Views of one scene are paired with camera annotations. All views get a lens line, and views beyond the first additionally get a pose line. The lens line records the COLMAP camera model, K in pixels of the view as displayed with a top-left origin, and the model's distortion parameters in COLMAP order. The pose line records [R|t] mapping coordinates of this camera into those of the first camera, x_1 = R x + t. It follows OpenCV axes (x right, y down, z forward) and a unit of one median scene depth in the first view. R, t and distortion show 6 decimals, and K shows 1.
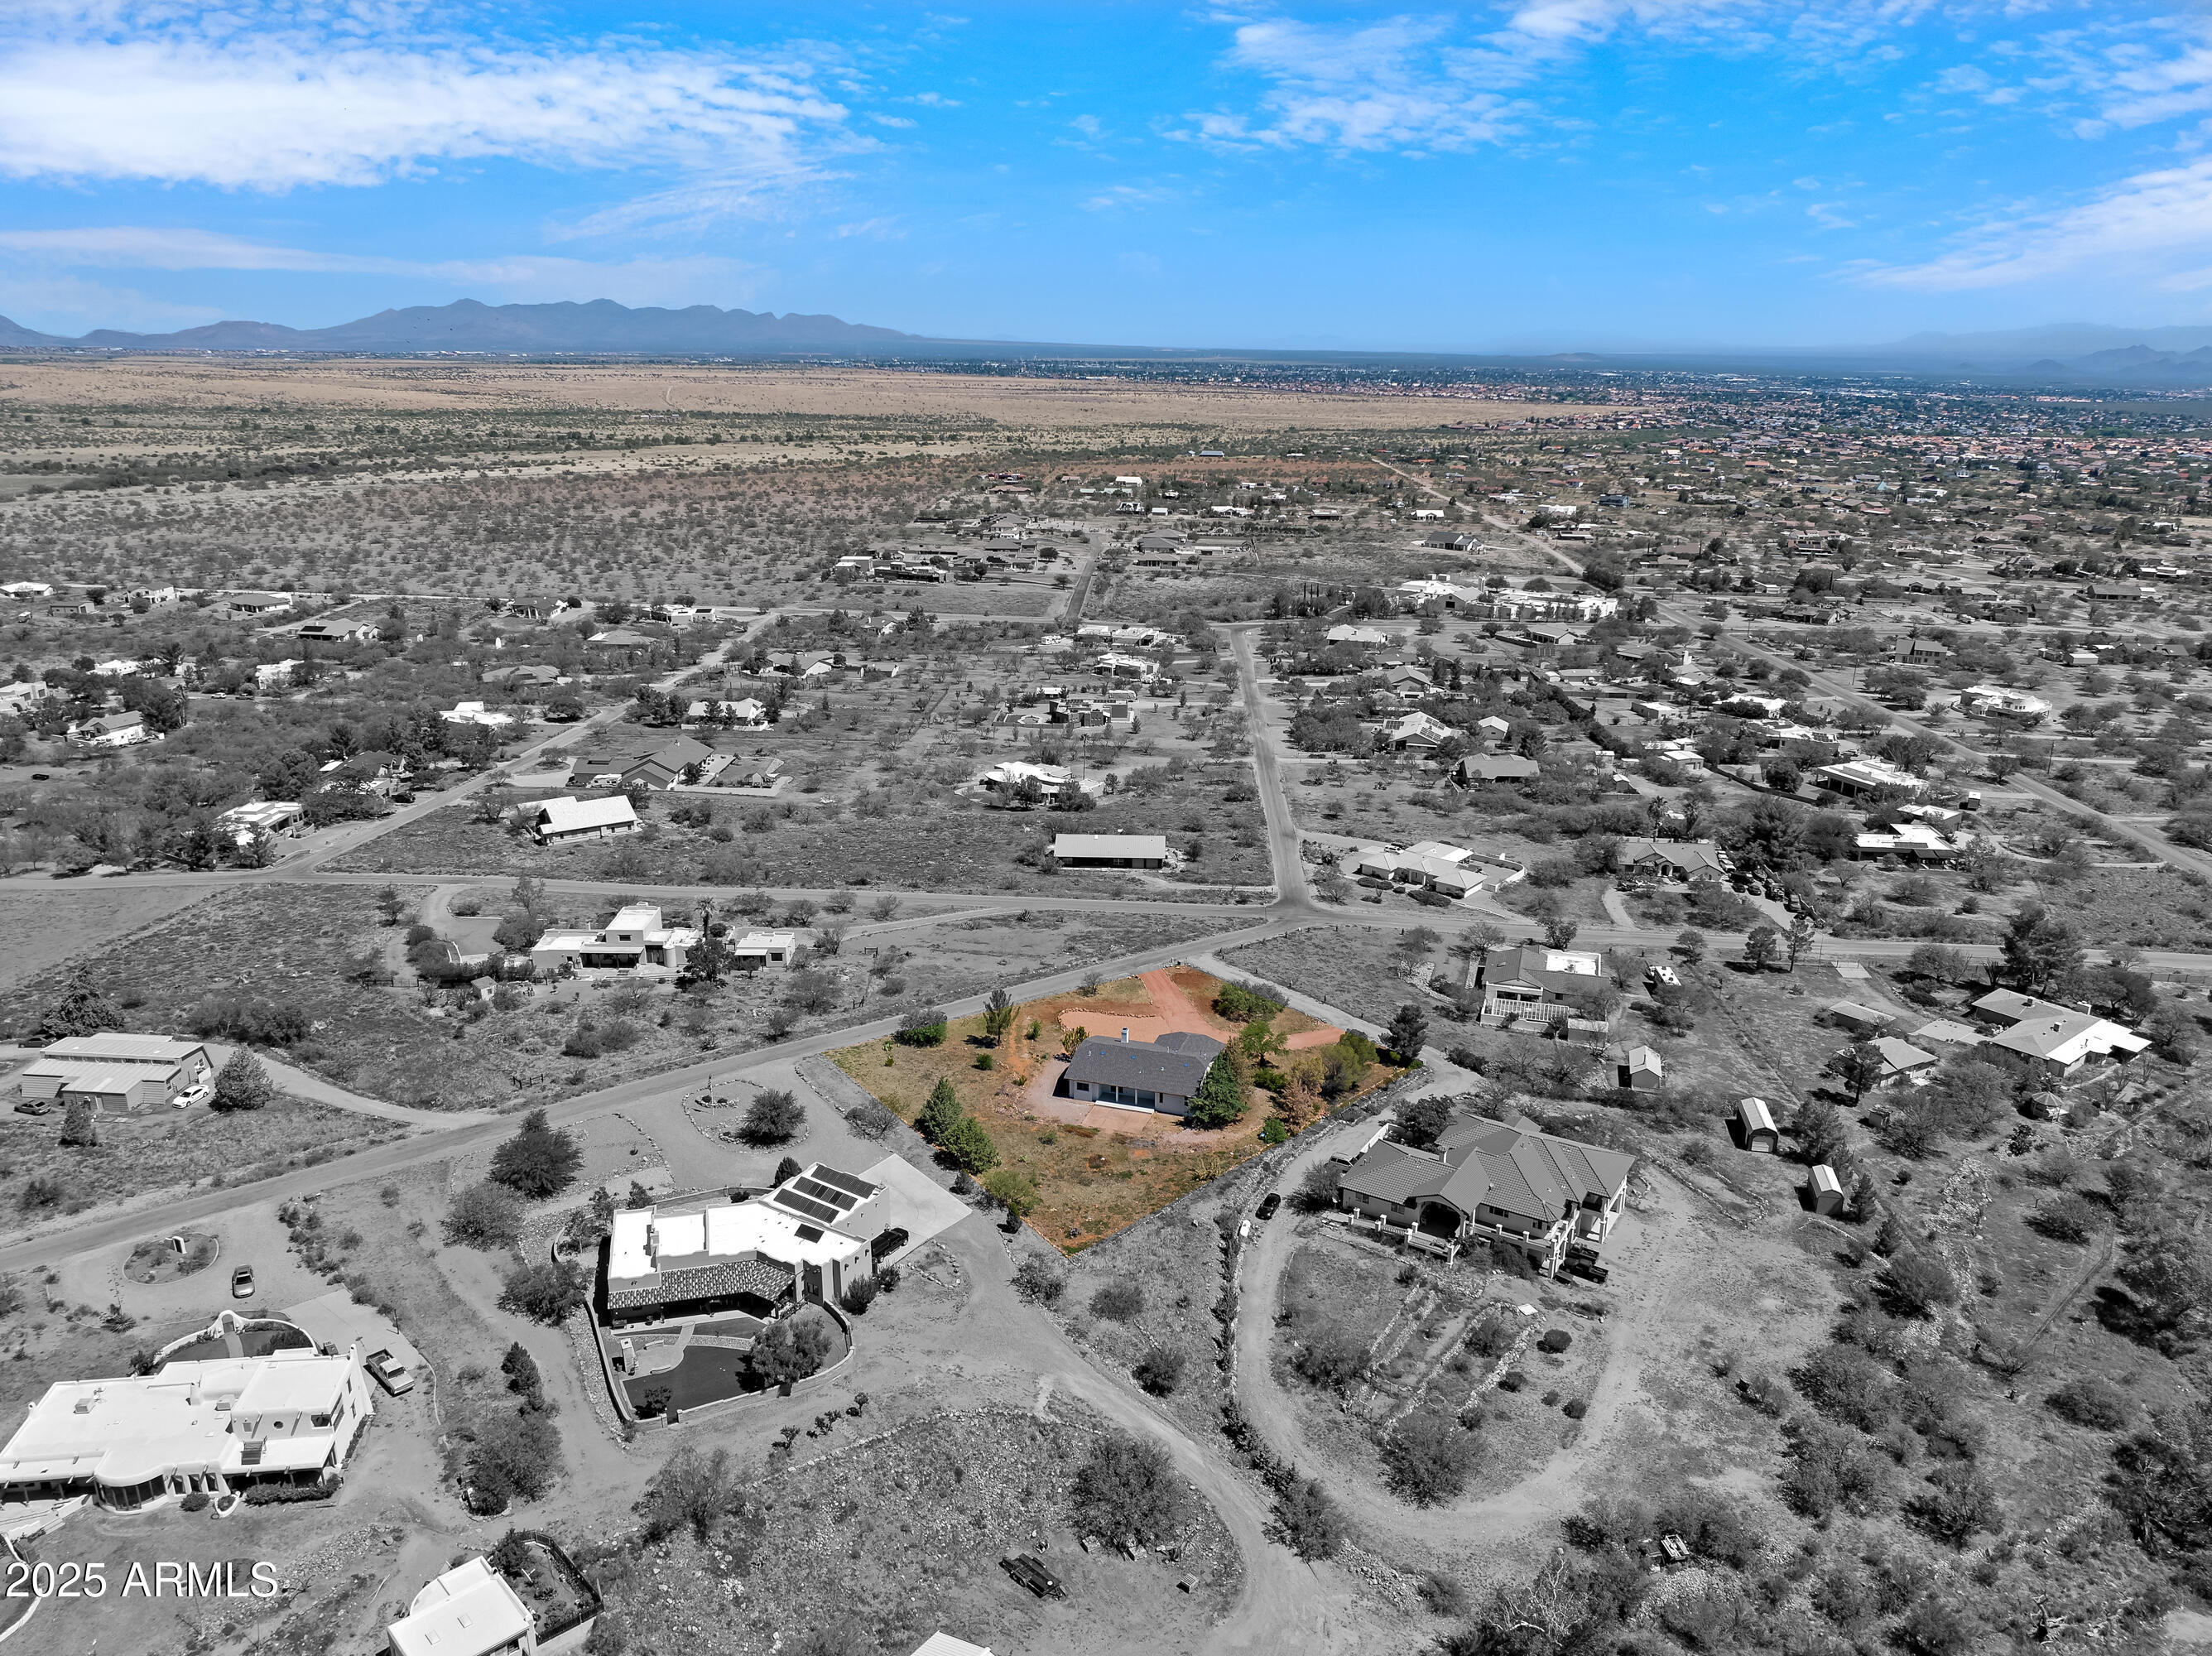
lens RADIAL K [[1584.4, 0, 1106.0], [0, 1584.4, 828.0], [0, 0, 1]] dist [-0.048025, 0.011963]
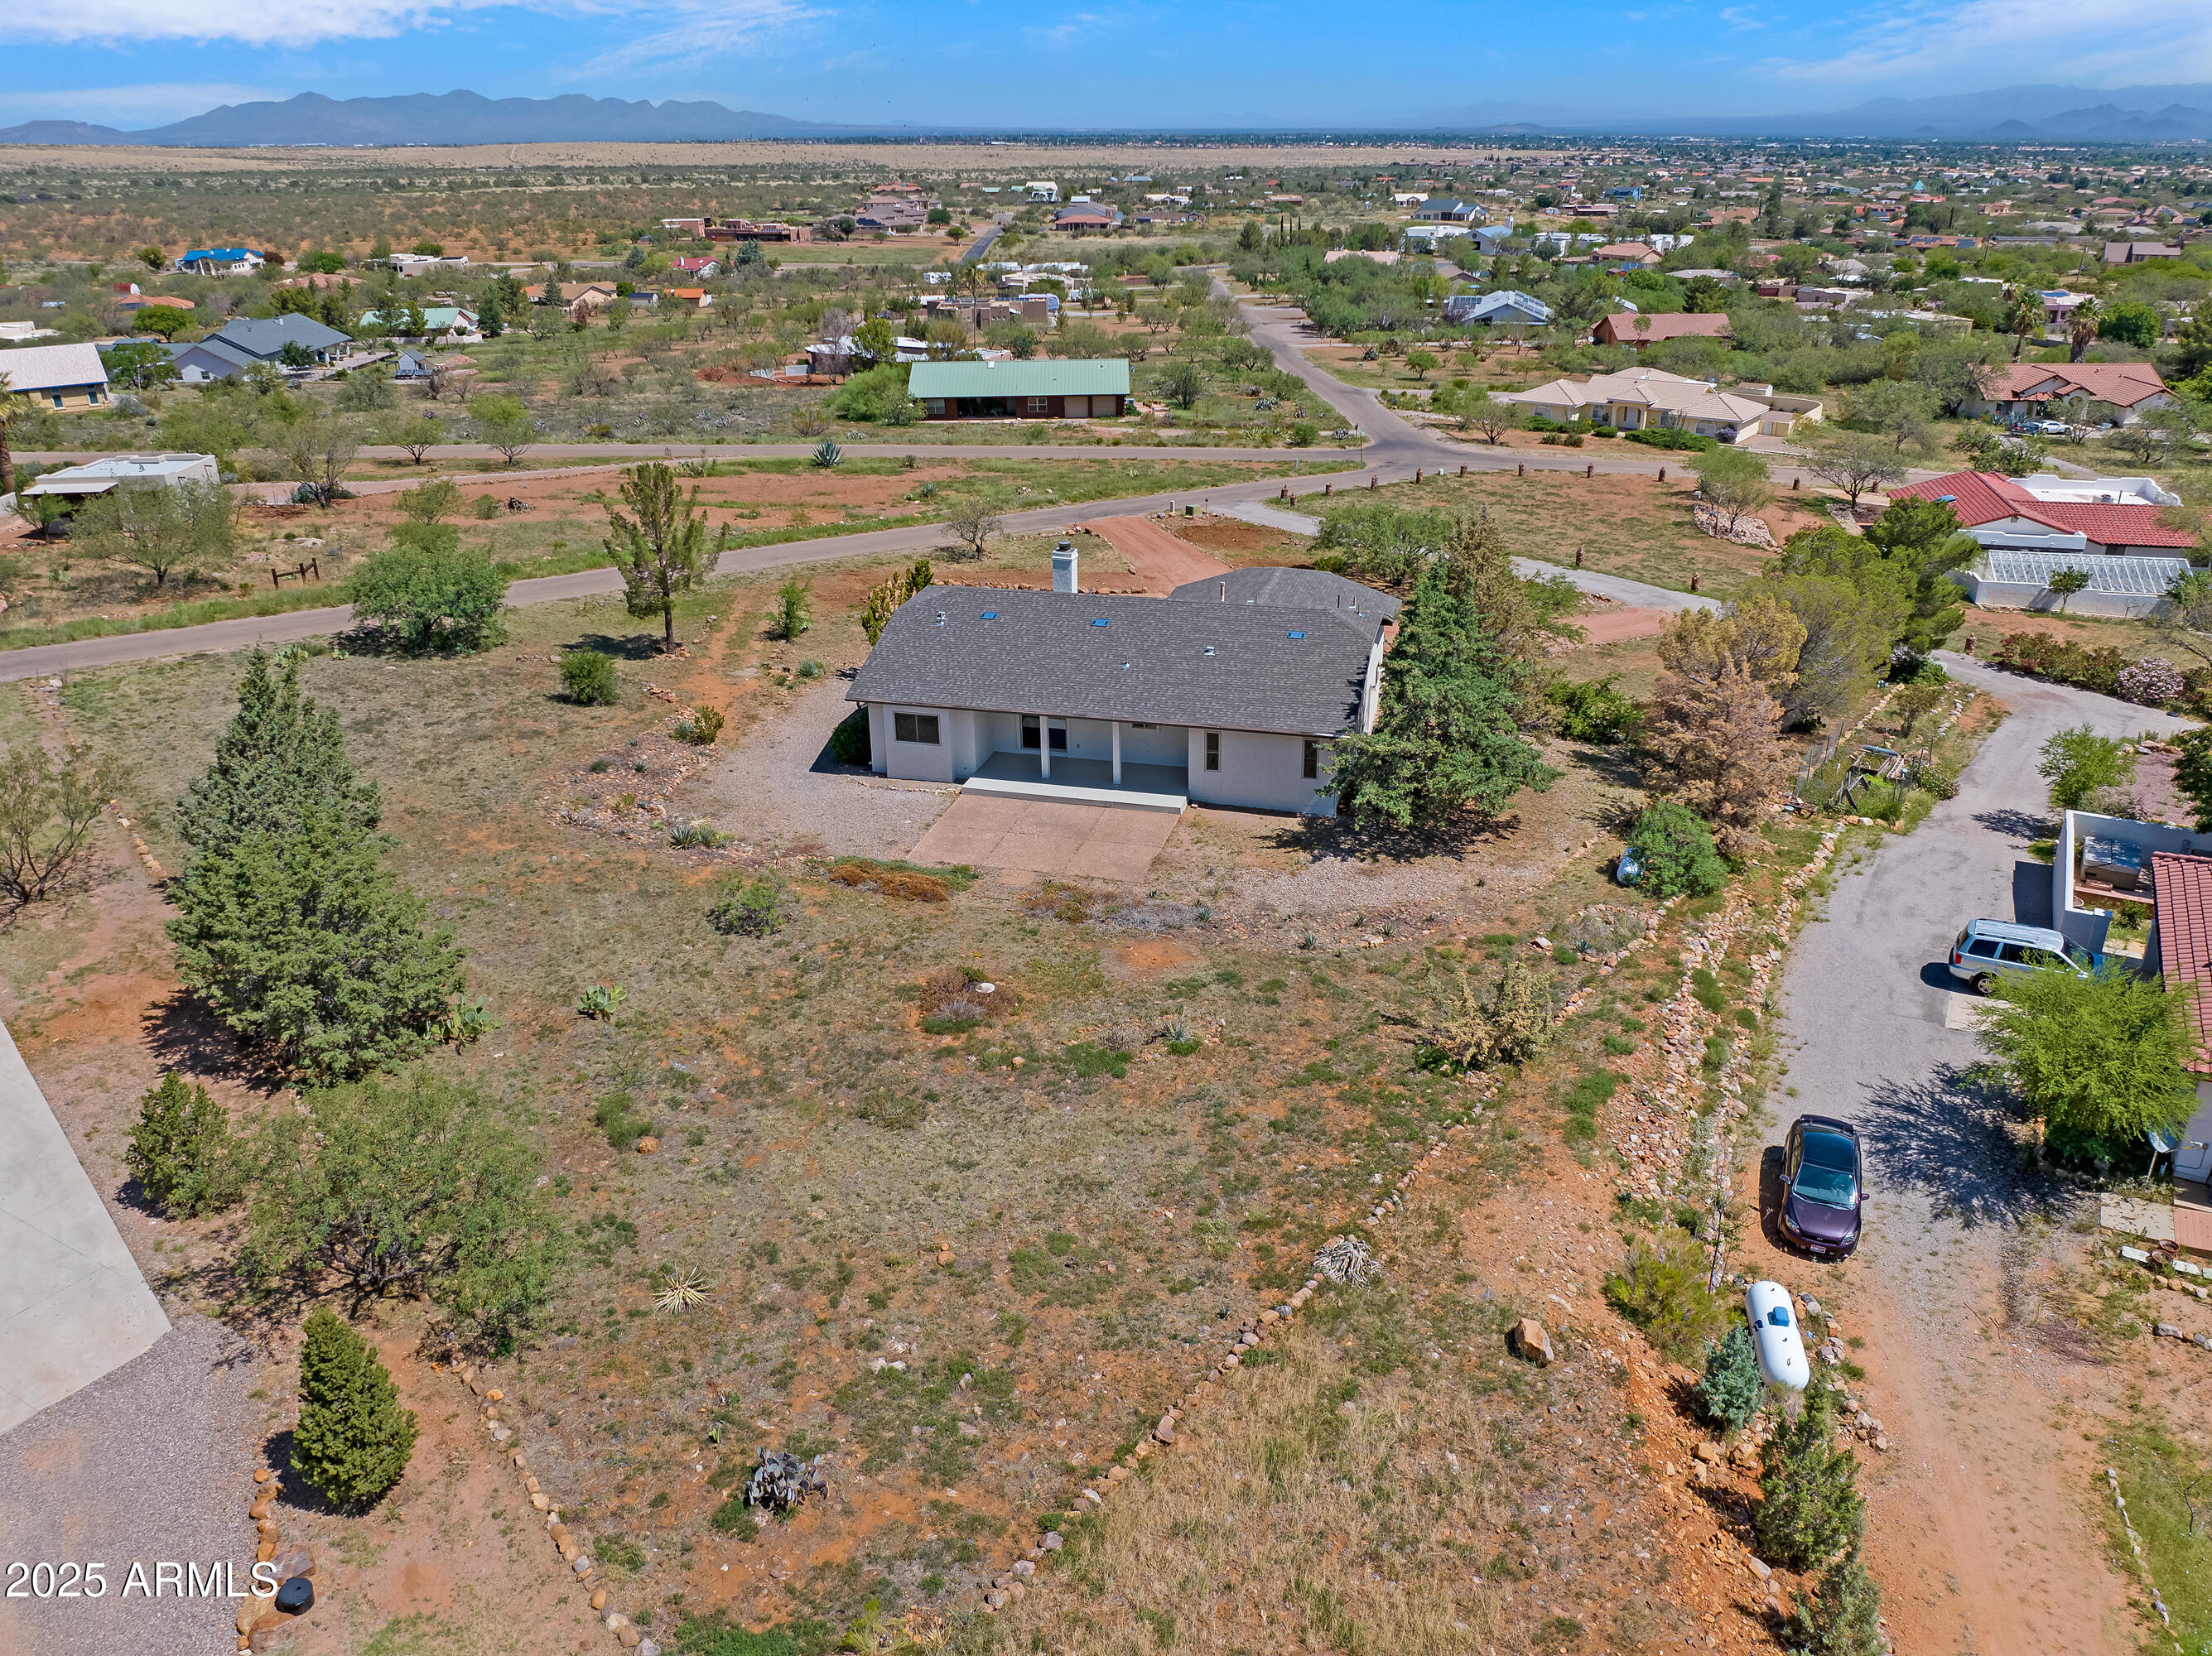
lens RADIAL K [[1584.1, 0, 1106.0], [0, 1584.1, 828.0], [0, 0, 1]] dist [-0.048025, 0.011963]
pose [[0.998421, -0.037557, 0.041766, 0.005524], [0.033007, 0.993952, 0.104740, 0.150459], [-0.045447, -0.103196, 0.993622, 0.715439]]
